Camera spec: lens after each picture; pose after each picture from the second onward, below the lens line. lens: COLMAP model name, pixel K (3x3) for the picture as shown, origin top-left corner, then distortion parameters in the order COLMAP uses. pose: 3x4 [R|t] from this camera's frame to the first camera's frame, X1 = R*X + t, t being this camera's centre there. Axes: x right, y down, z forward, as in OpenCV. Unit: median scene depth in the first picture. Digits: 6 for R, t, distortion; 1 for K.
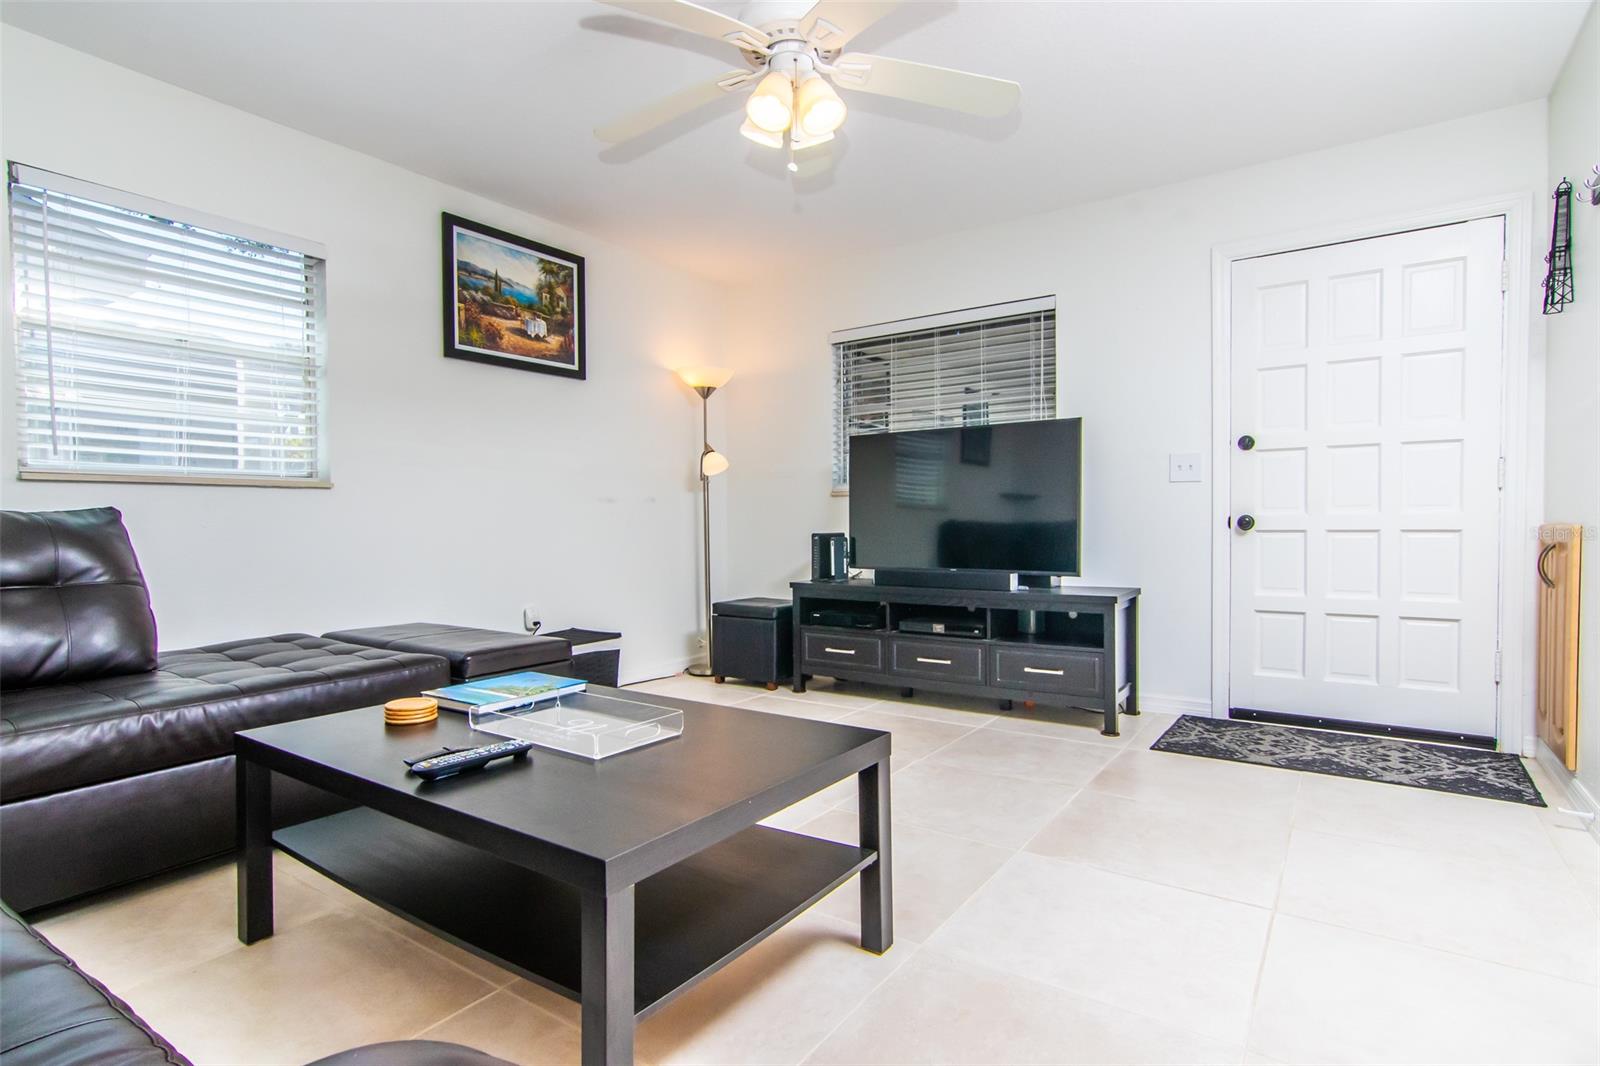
lens RADIAL K [[805.3, 0, 800.3], [0, 805.3, 540.5], [0, 0, 1]] dist [-0.003406, 0.002286]
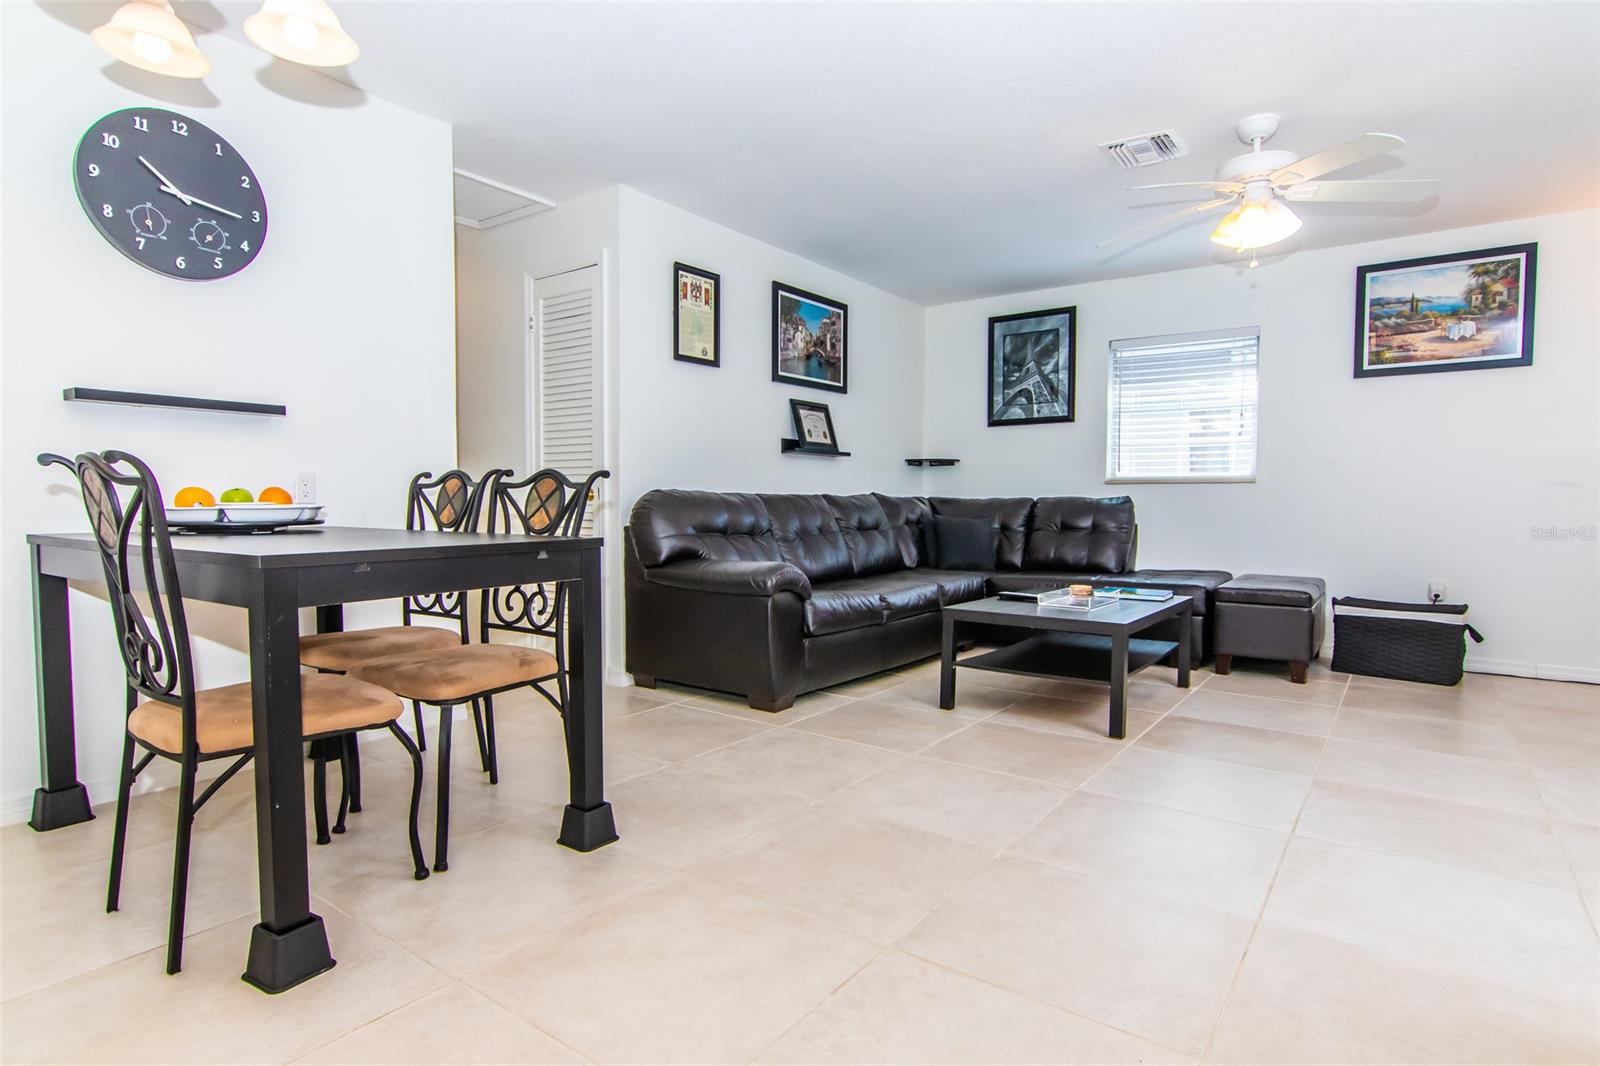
lens RADIAL K [[844.4, 0, 799.6], [0, 844.4, 543.0], [0, 0, 1]] dist [-0.006670, 0.000707]
pose [[-0.026185, 0.058293, -0.997956, 0.906508], [-0.028870, 0.997838, 0.059044, -0.015707], [0.999240, 0.030357, -0.024445, 0.136337]]
